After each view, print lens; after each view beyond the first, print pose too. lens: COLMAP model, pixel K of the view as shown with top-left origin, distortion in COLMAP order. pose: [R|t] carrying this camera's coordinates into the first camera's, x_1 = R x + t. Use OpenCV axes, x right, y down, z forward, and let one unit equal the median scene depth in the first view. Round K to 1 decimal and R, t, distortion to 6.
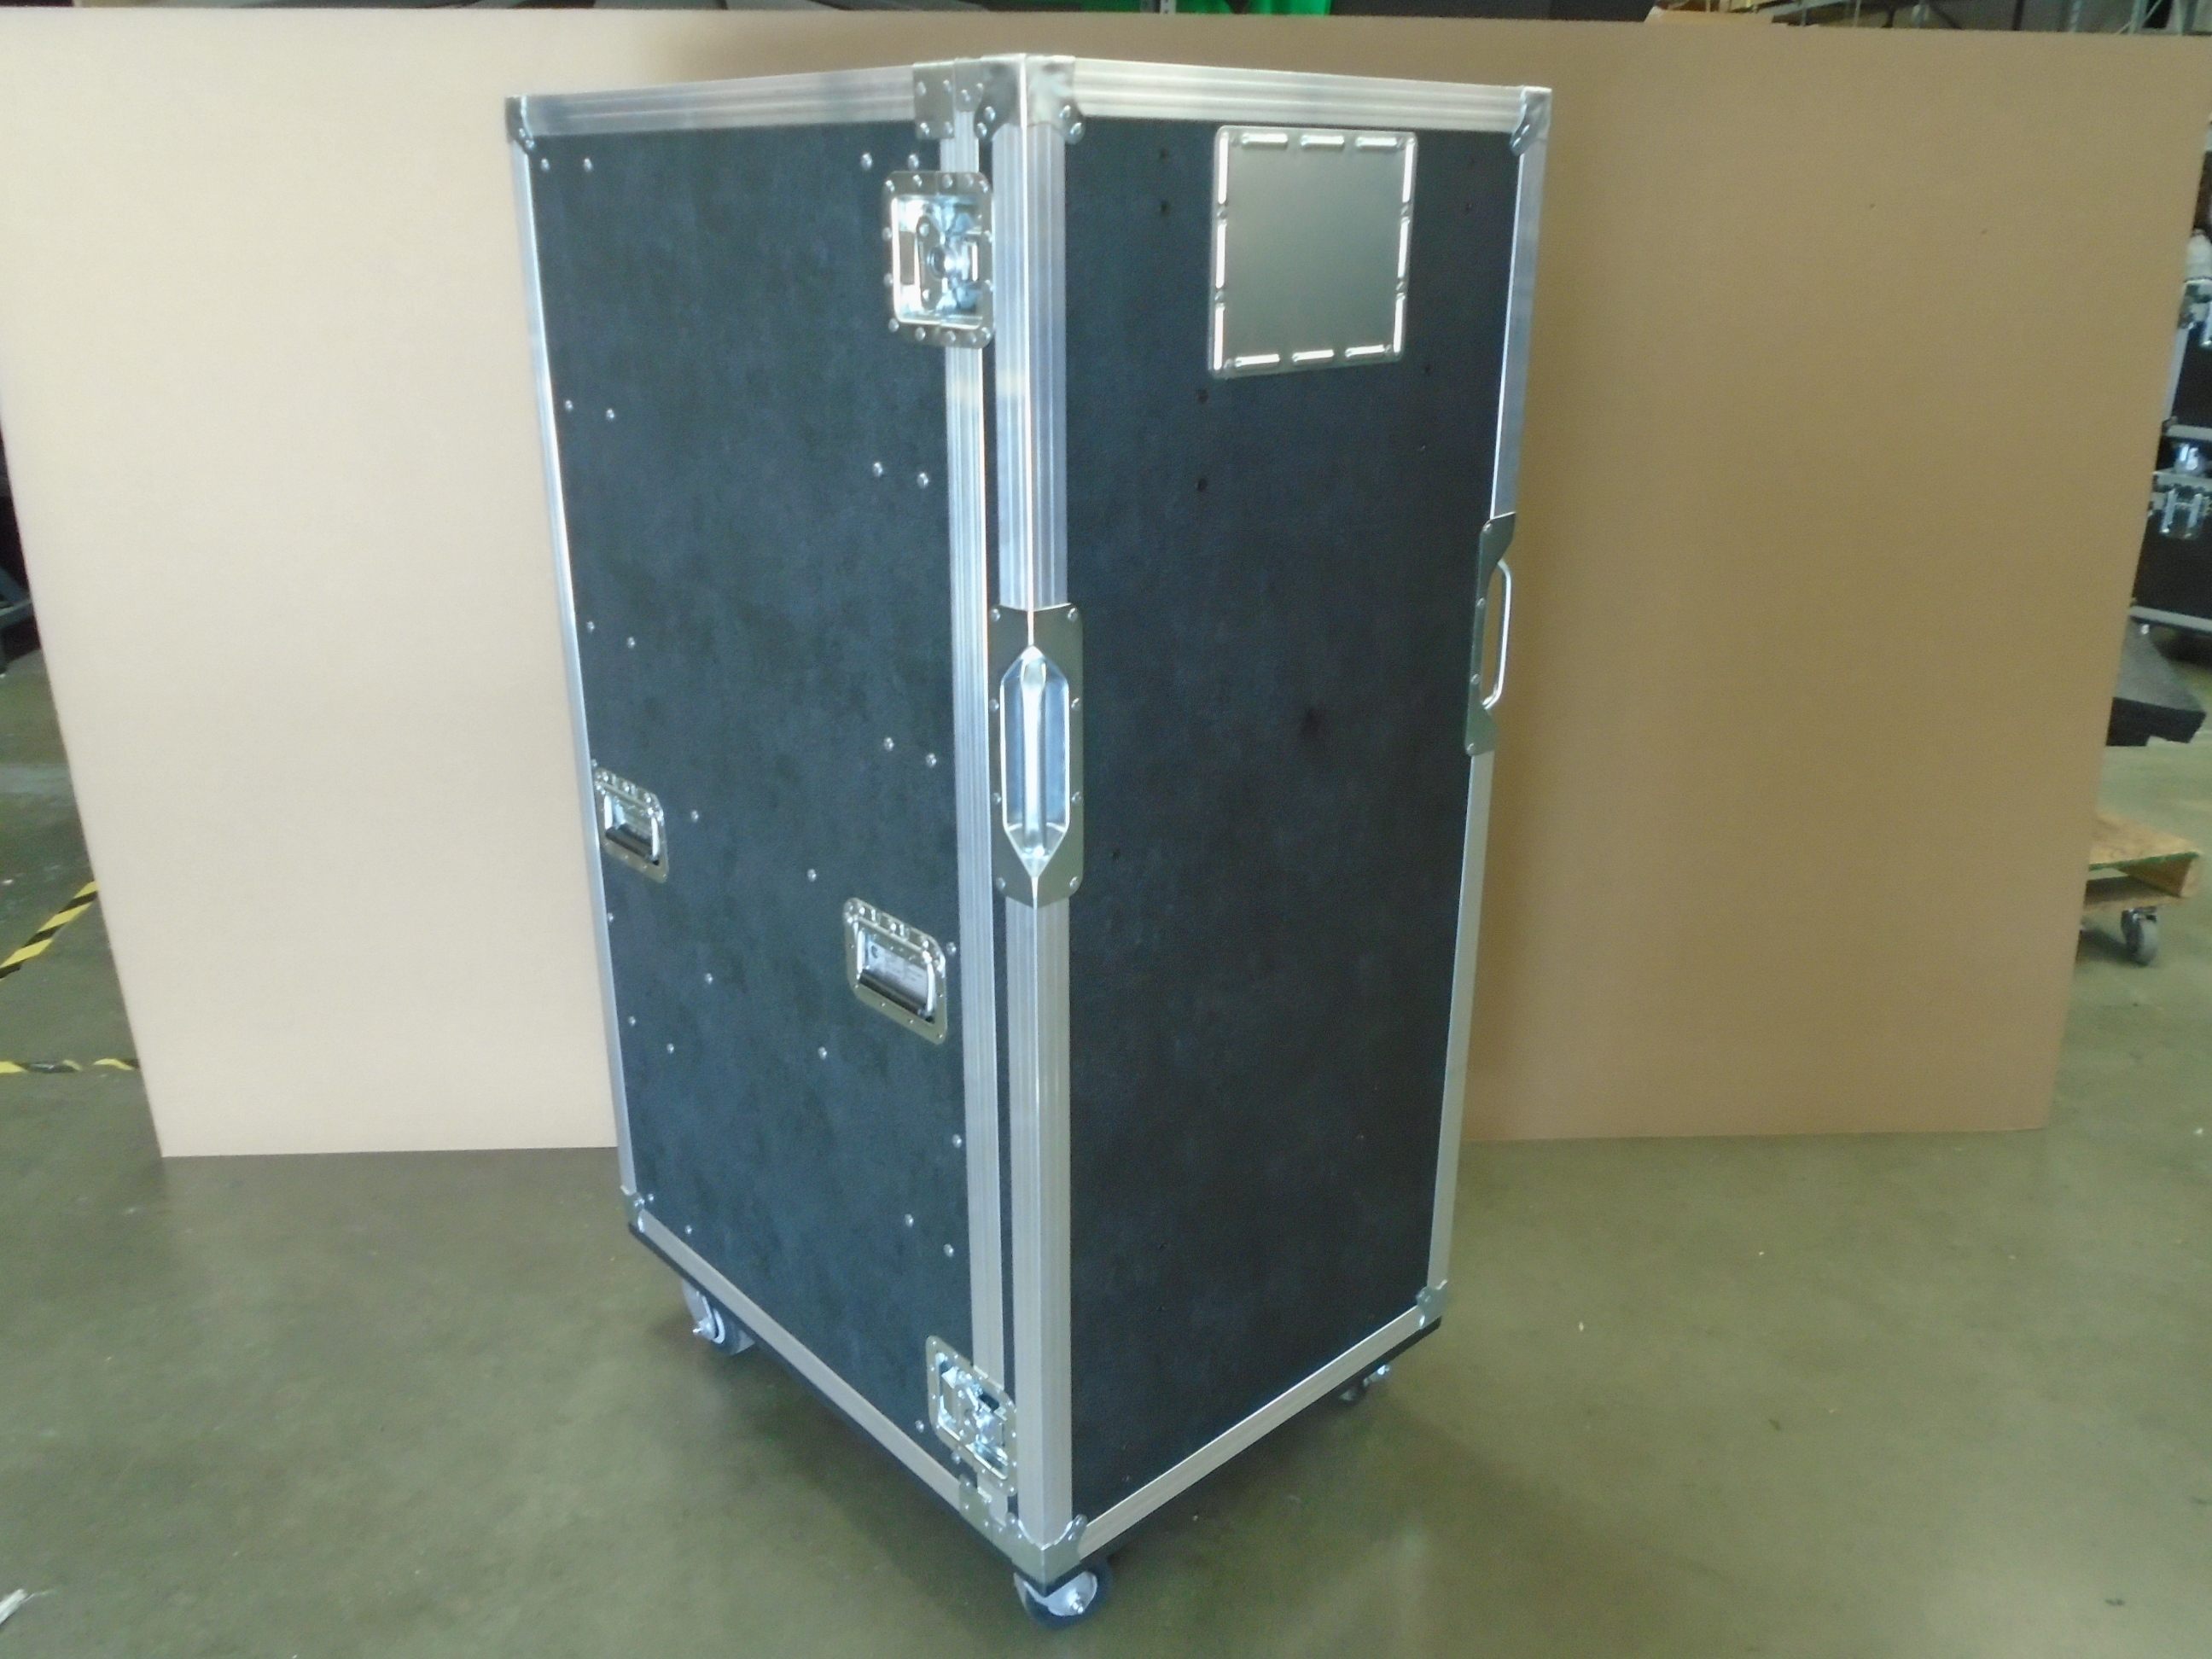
lens RADIAL K [[1710.1, 0, 1102.7], [0, 1710.1, 824.7], [0, 0, 1]] dist [-0.009101, 0.000871]
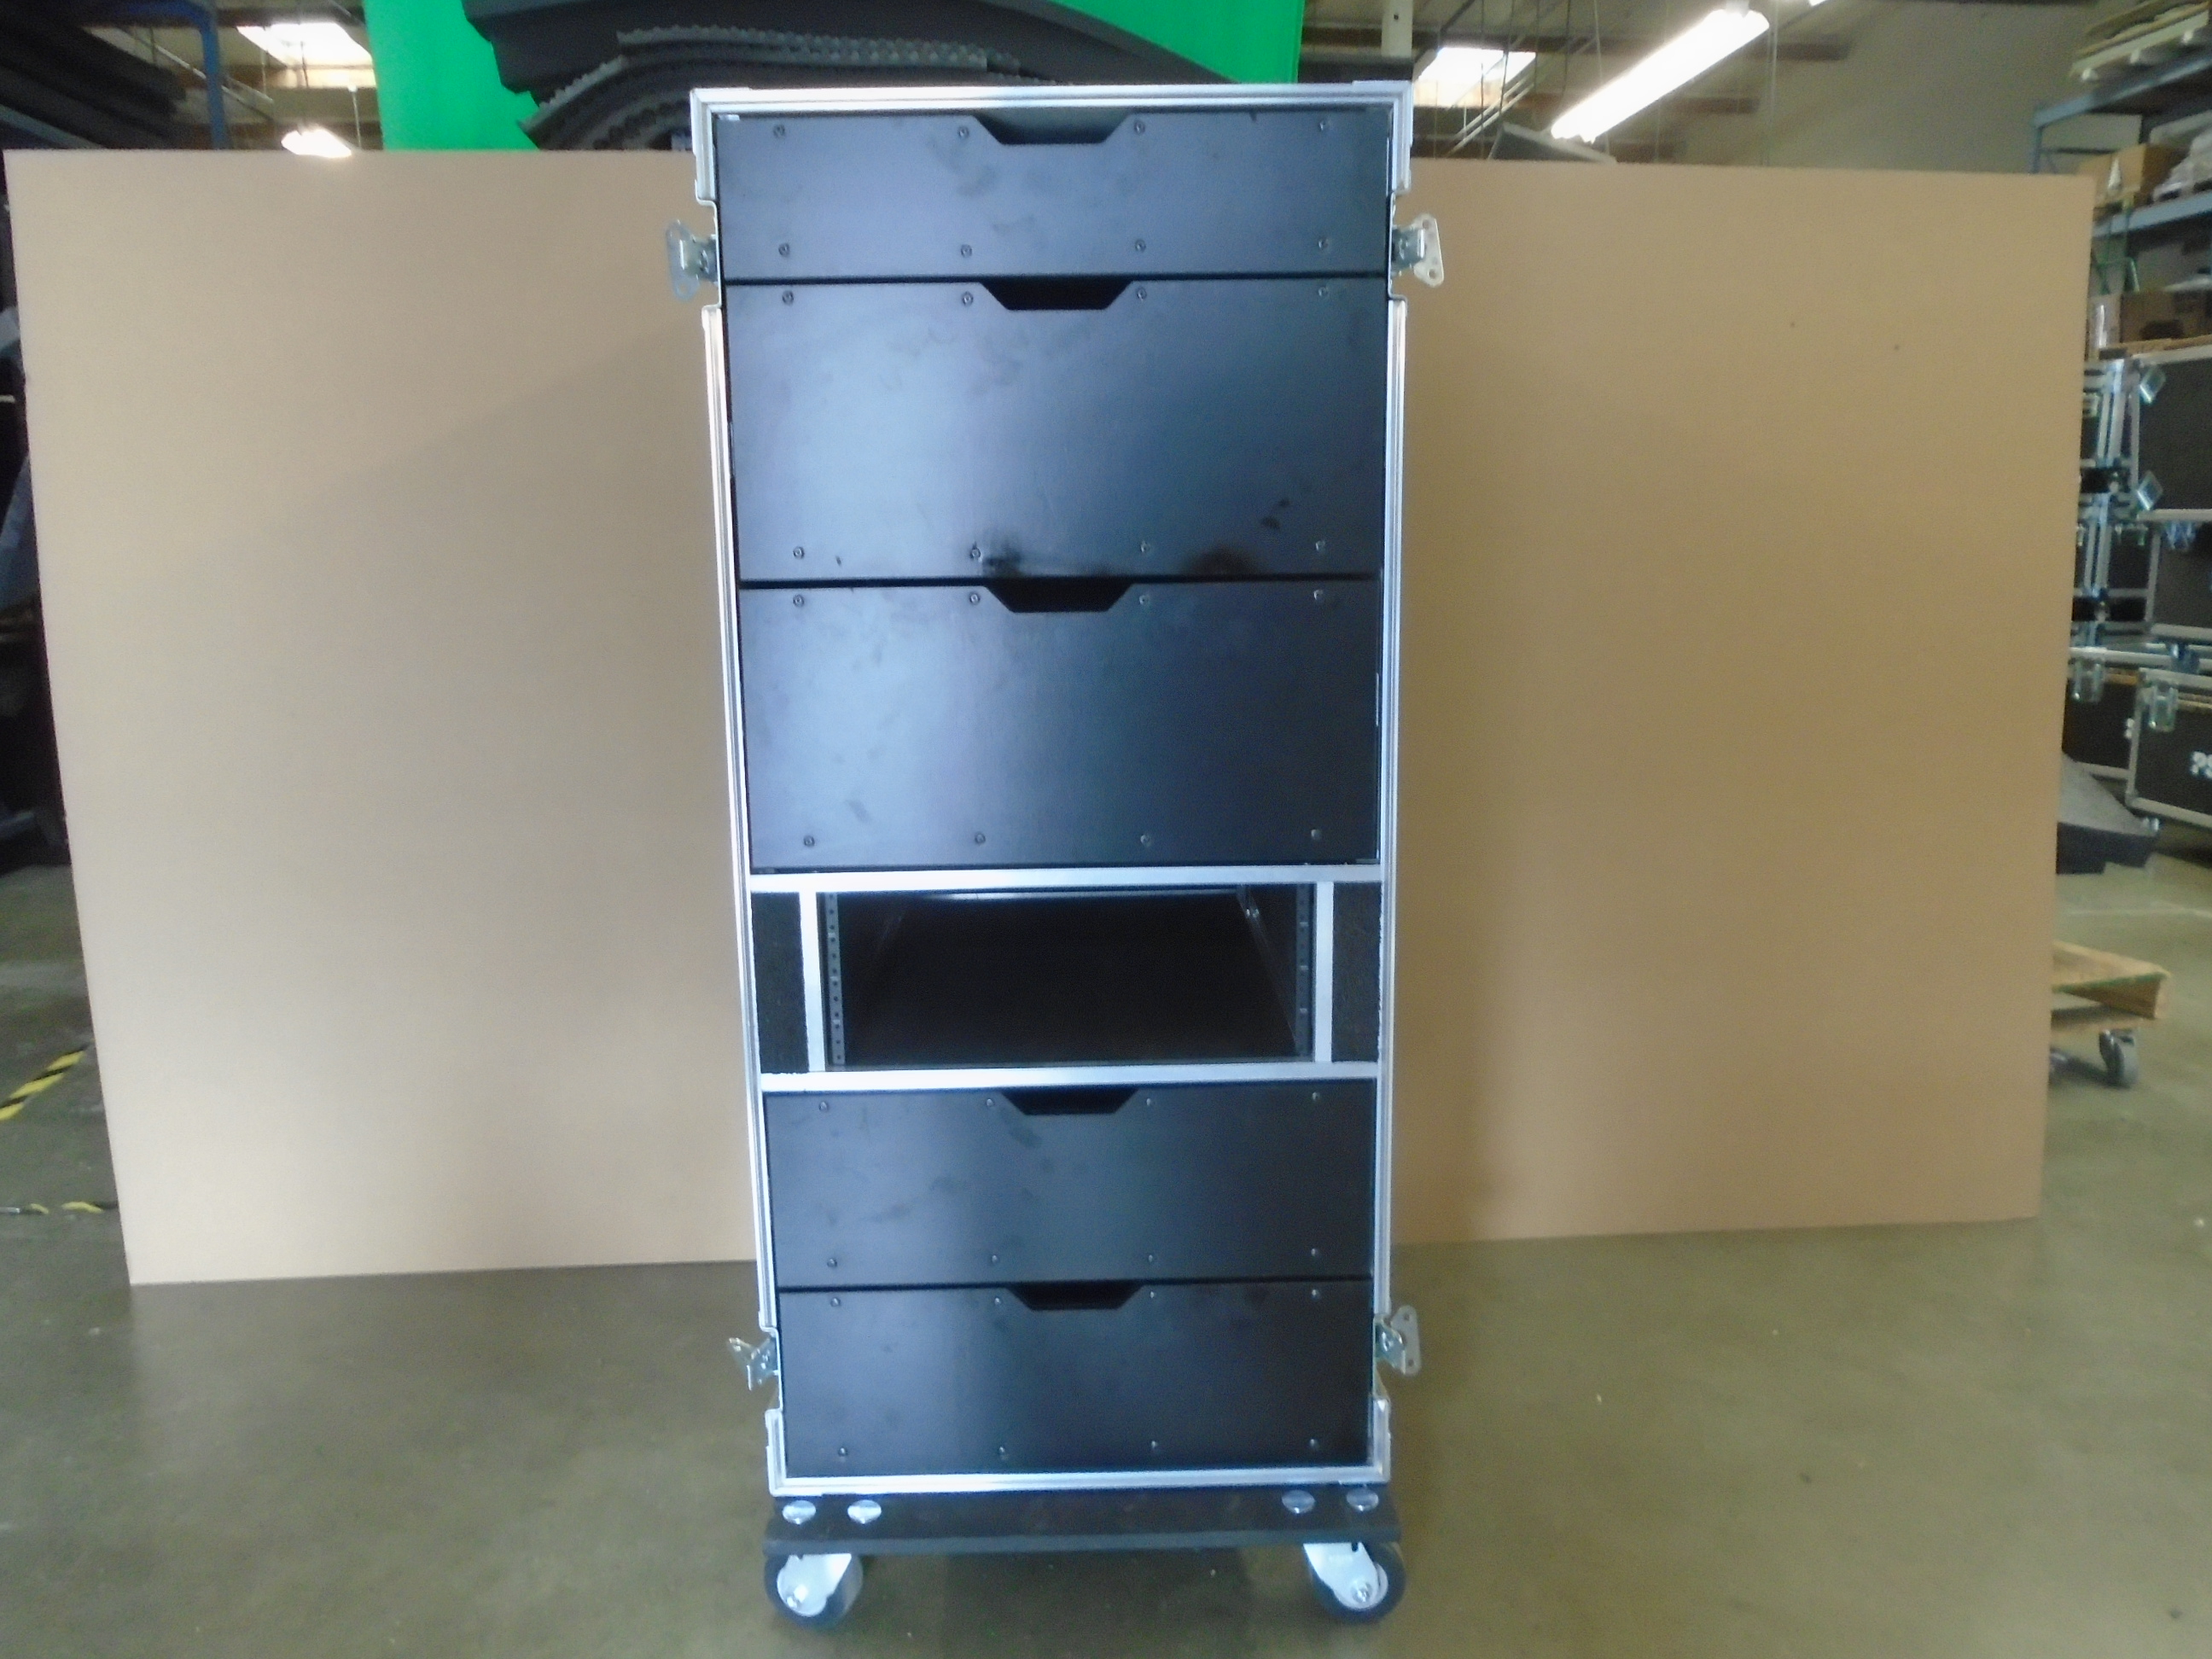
lens RADIAL K [[1713.0, 0, 1102.9], [0, 1713.0, 821.4], [0, 0, 1]] dist [-0.005126, -0.001163]
pose [[0.999661, -0.015244, 0.021124, -0.014763], [0.018697, 0.984509, -0.174332, 0.110527], [-0.018140, 0.174668, 0.984460, -0.012257]]
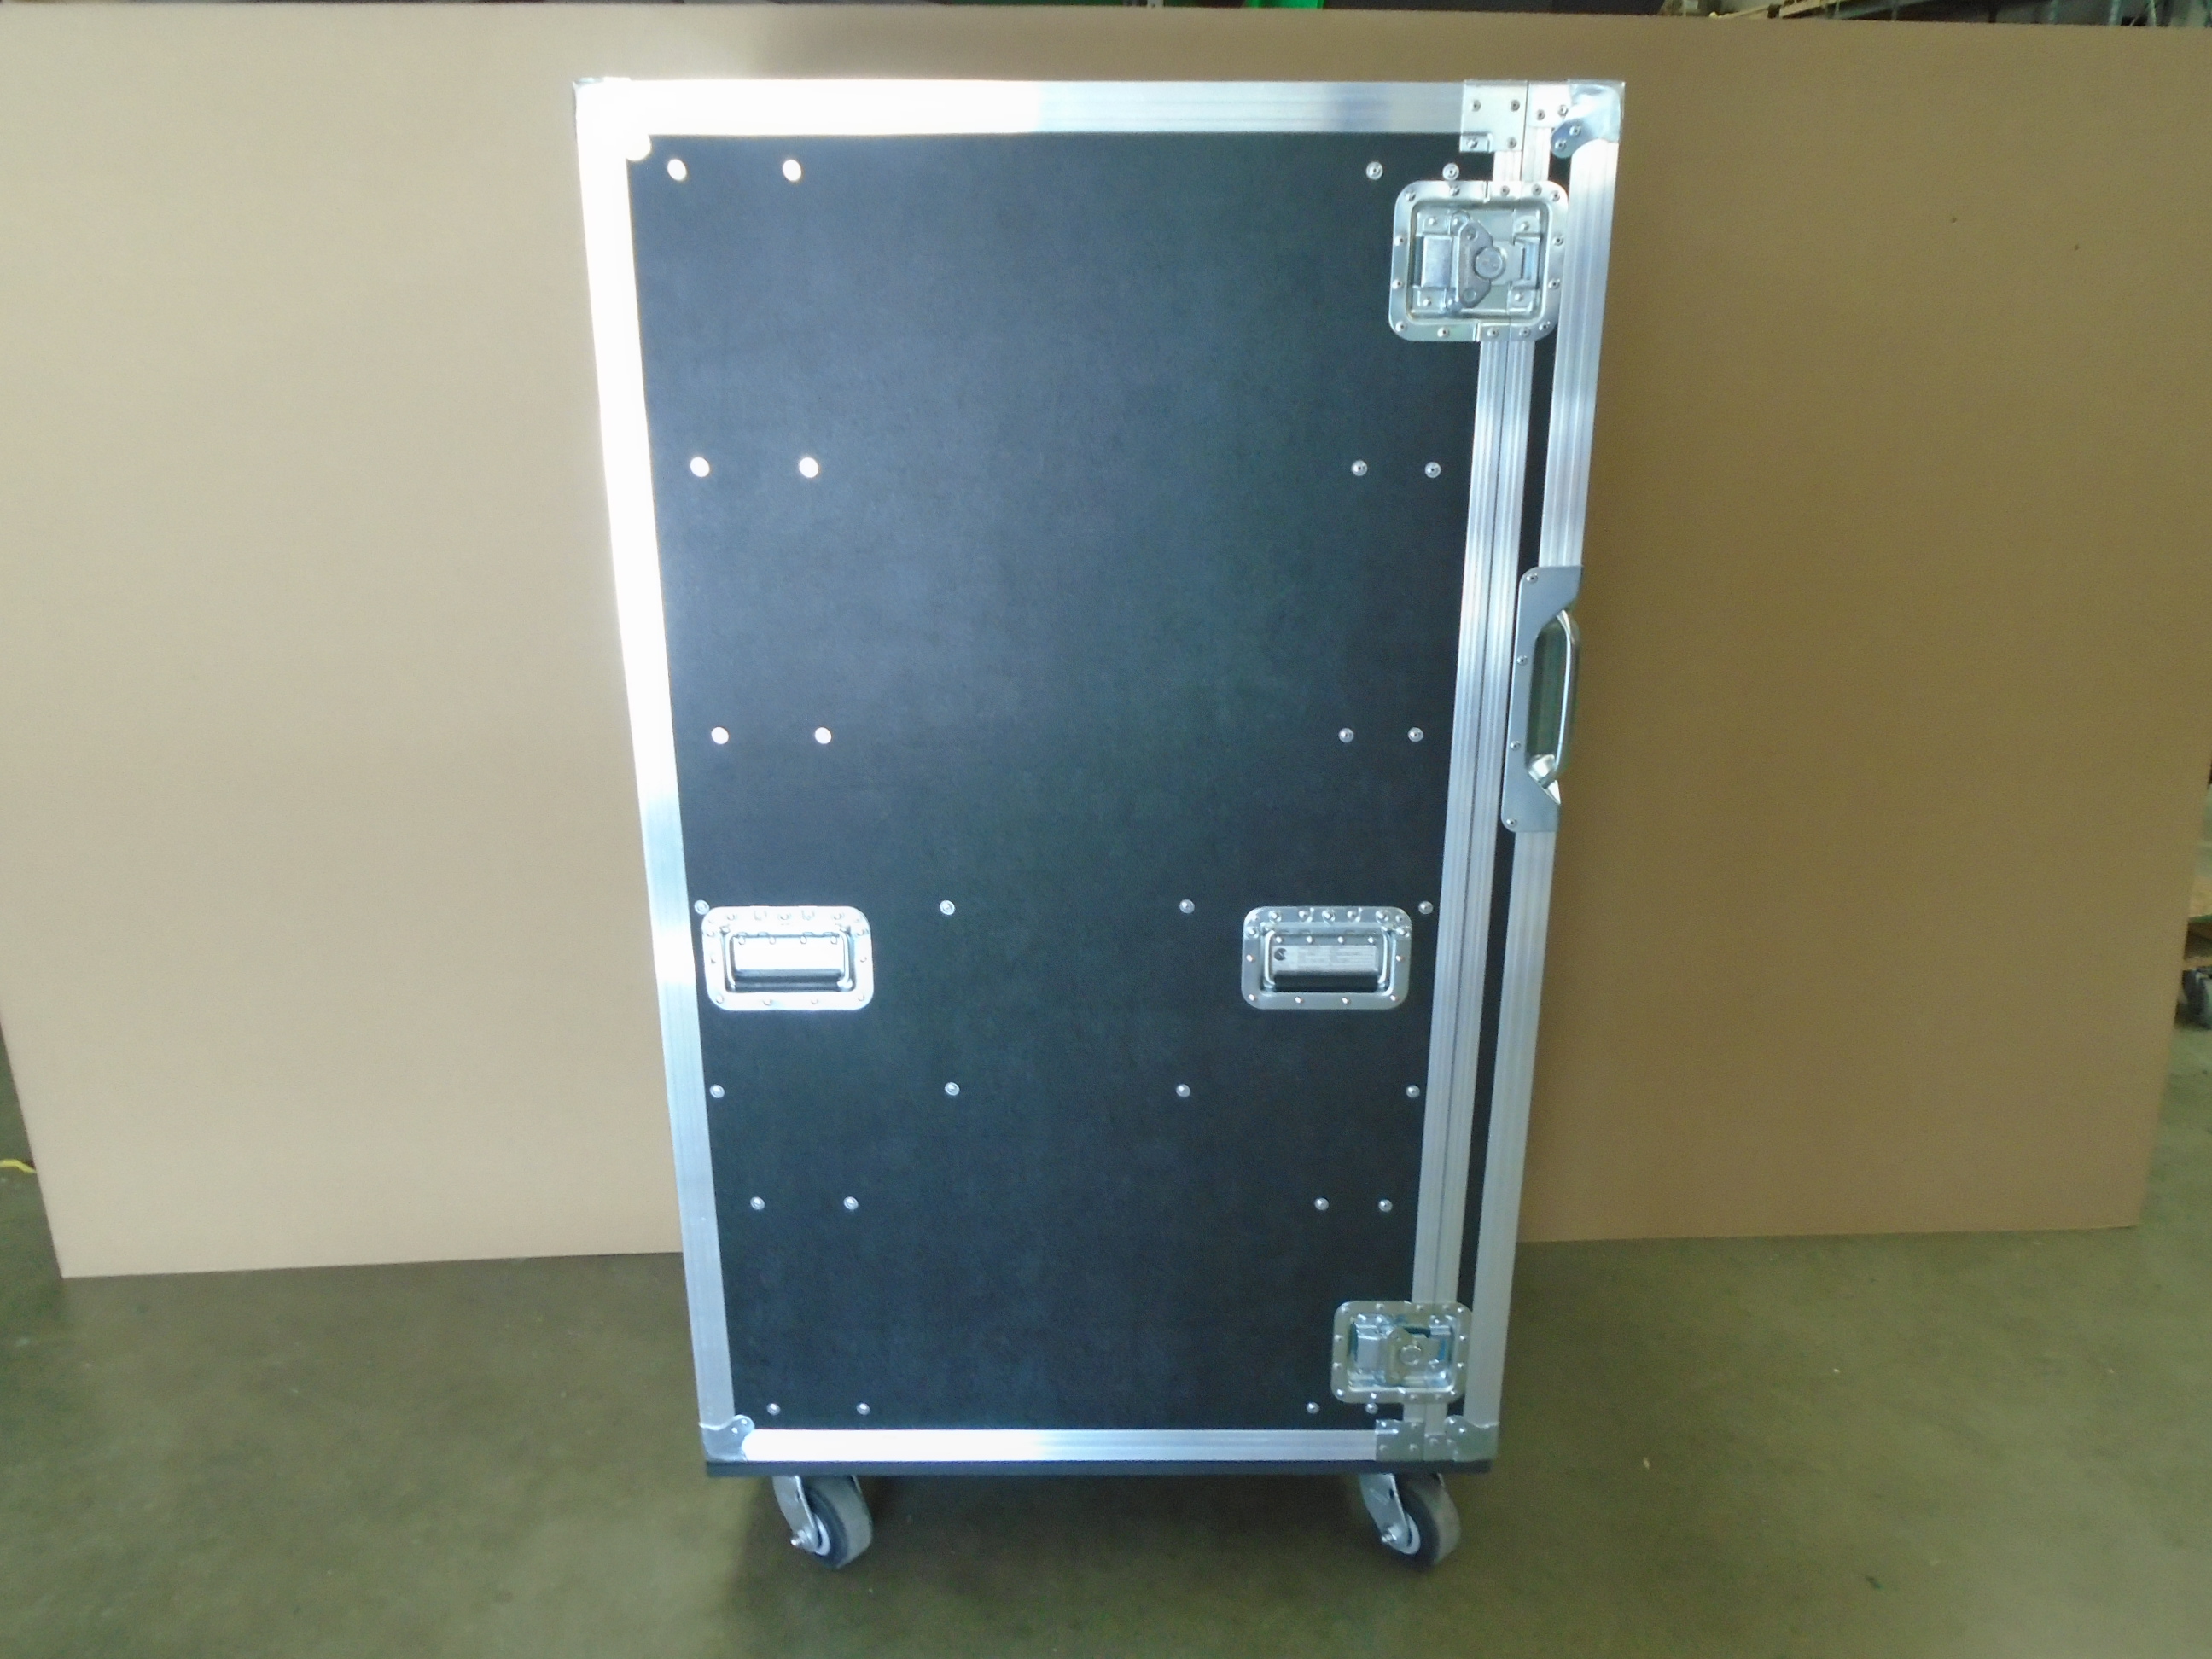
lens RADIAL K [[1710.1, 0, 1102.7], [0, 1710.1, 824.7], [0, 0, 1]] dist [-0.009101, 0.000871]
pose [[0.999859, -0.008337, 0.014598, -0.012561], [0.008551, 0.999856, -0.014659, -0.025255], [-0.014474, 0.014782, 0.999786, 0.083747]]
